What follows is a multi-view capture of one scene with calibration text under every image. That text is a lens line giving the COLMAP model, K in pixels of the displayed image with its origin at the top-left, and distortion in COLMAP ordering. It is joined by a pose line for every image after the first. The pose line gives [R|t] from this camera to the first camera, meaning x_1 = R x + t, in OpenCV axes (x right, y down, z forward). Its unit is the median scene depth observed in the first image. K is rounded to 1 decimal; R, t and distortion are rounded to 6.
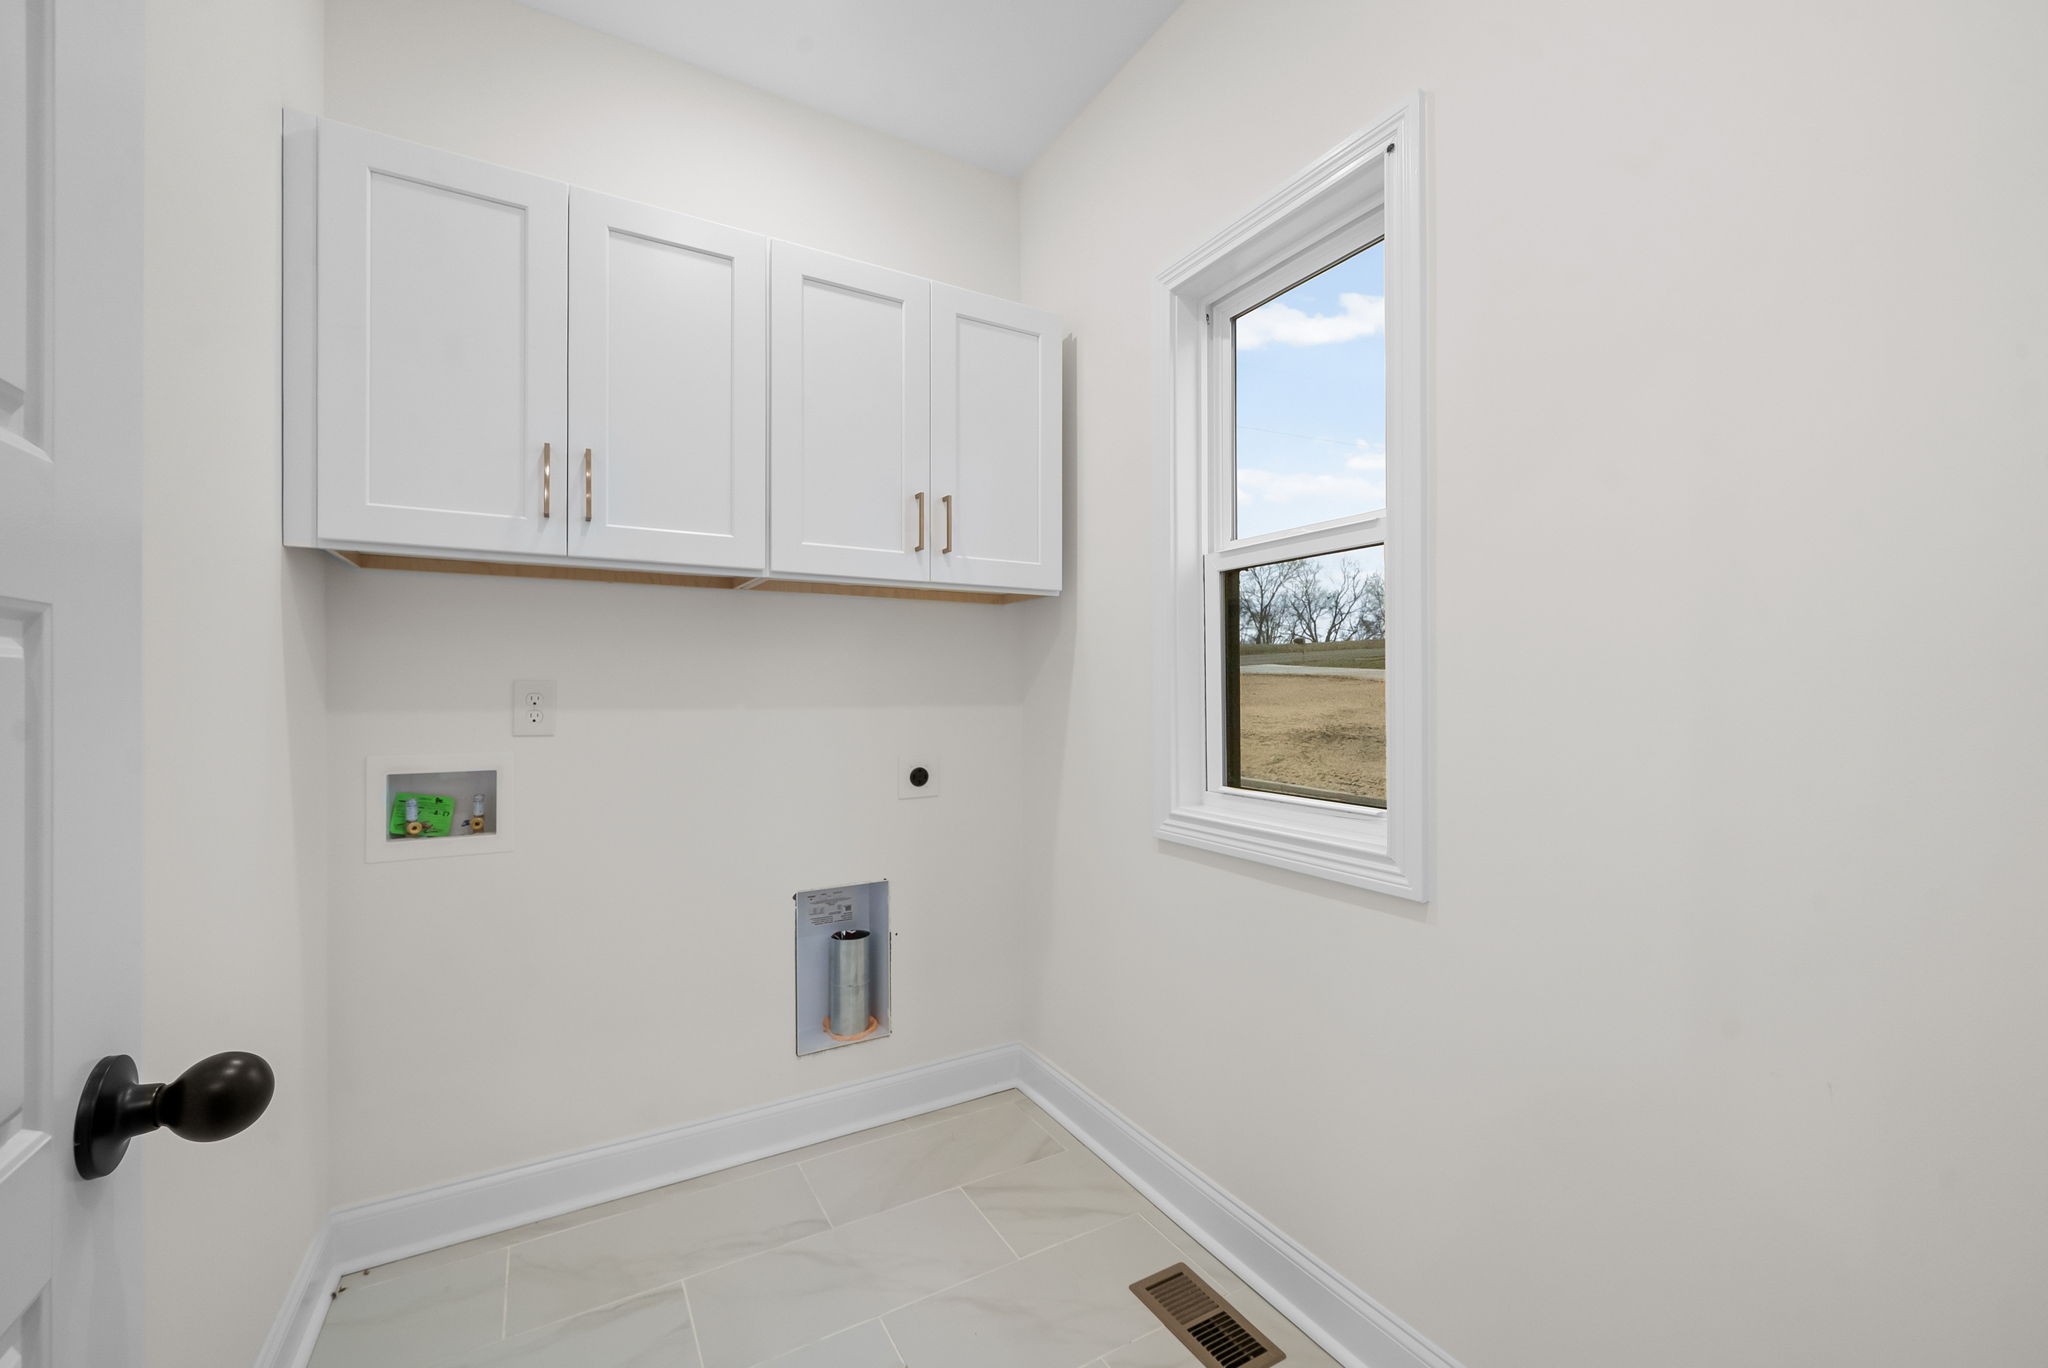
lens RADIAL K [[814.1, 0, 1027.2], [0, 814.1, 684.3], [0, 0, 1]] dist [0.002165, 0.000070]
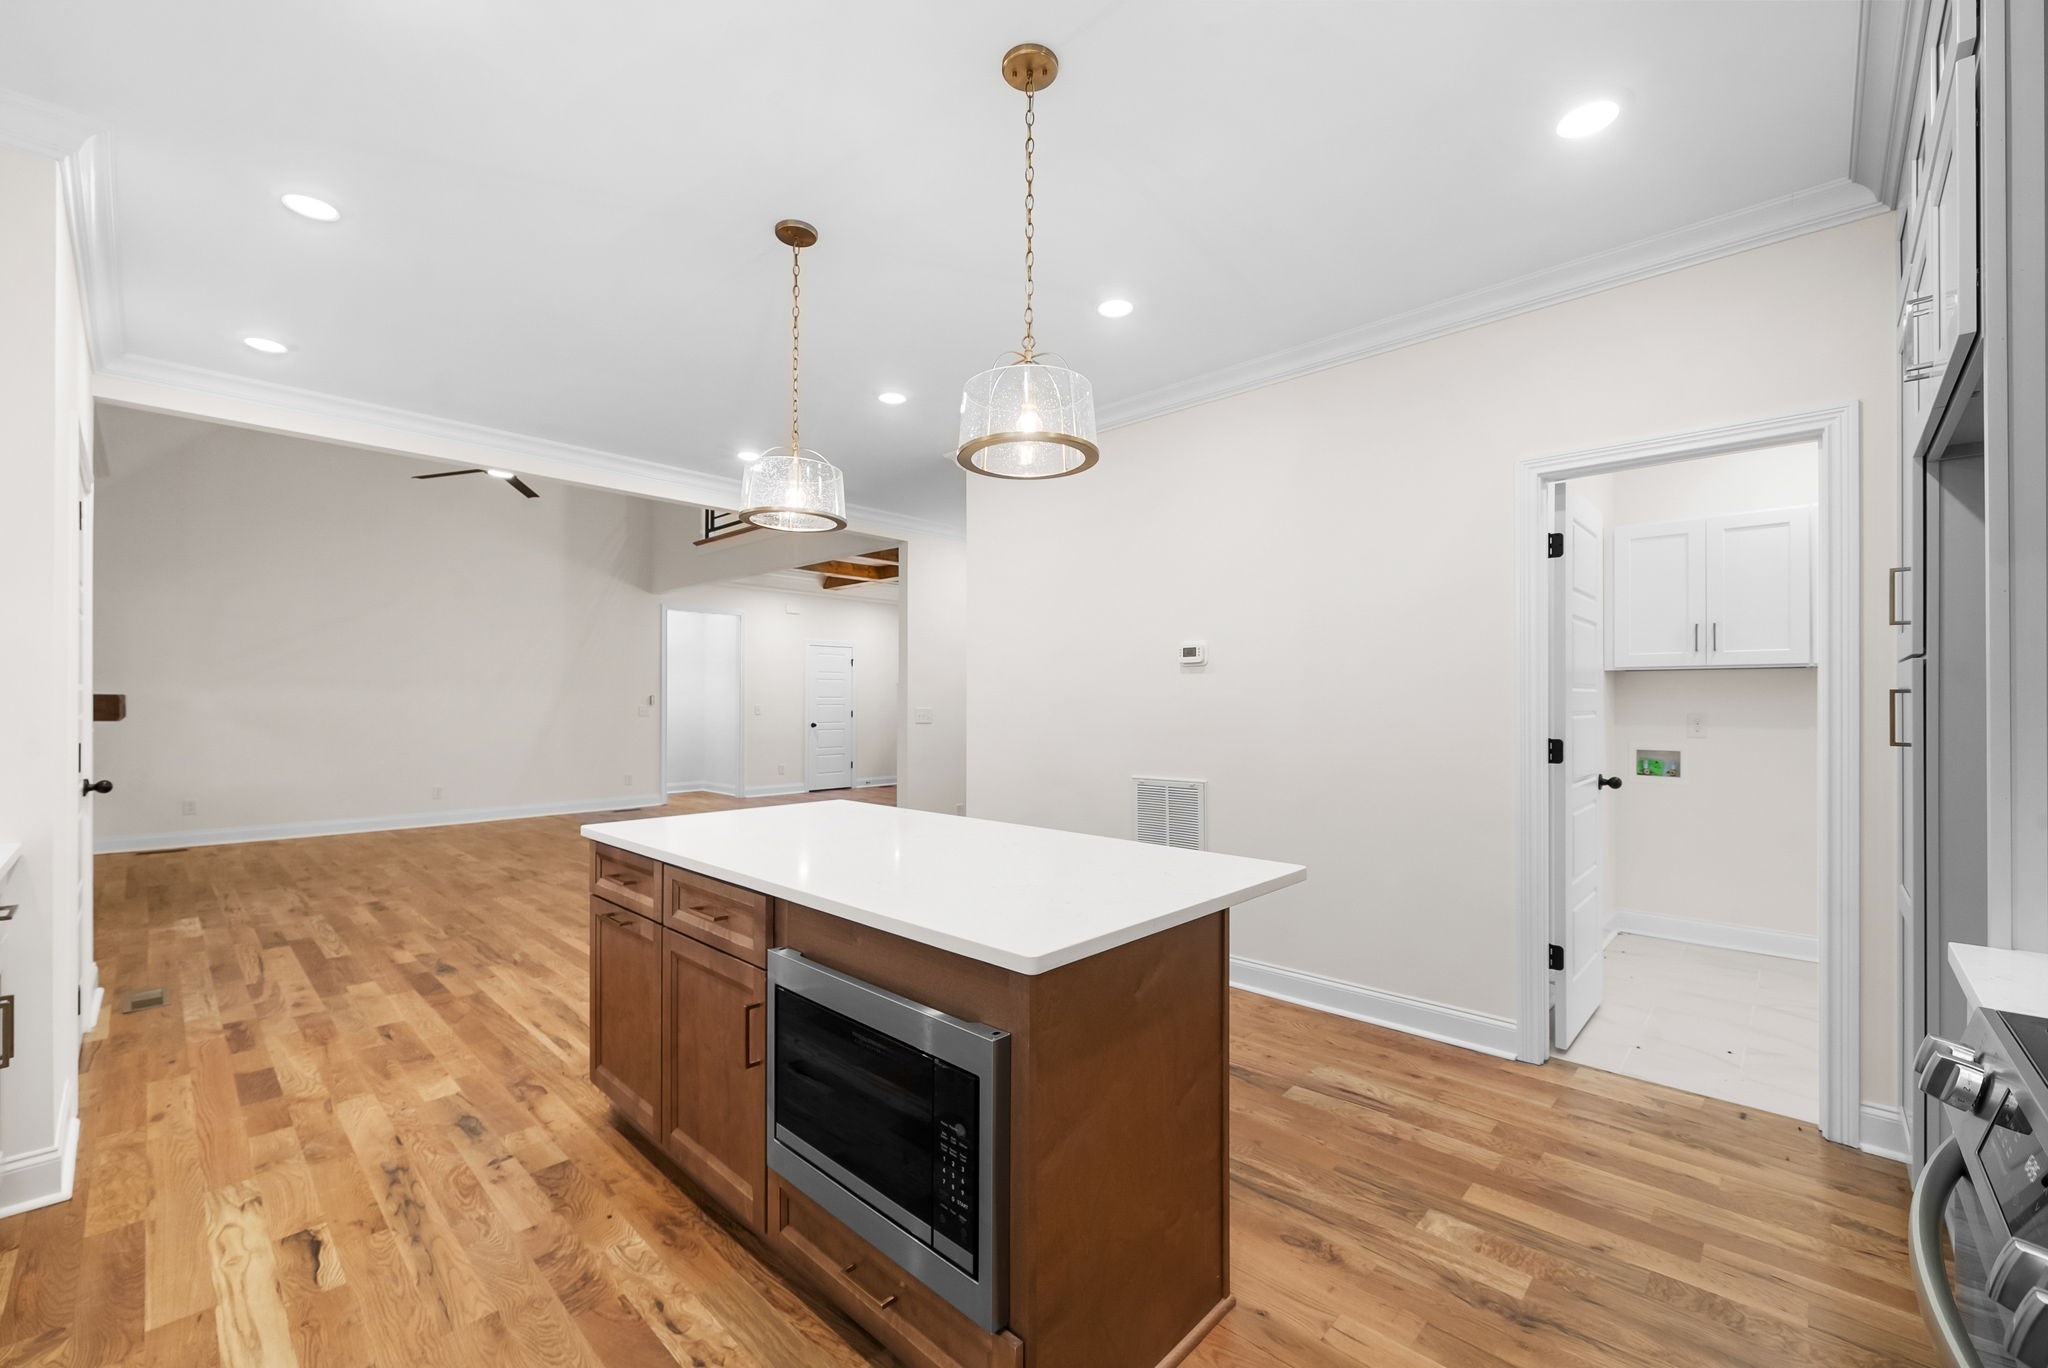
lens RADIAL K [[840.3, 0, 1027.6], [0, 840.3, 691.8], [0, 0, 1]] dist [0.000107, 0.000036]
pose [[0.277221, -0.004021, -0.960798, 1.230937], [0.004720, 0.999985, -0.002823, -0.073949], [0.960794, -0.003752, 0.277236, -1.580454]]
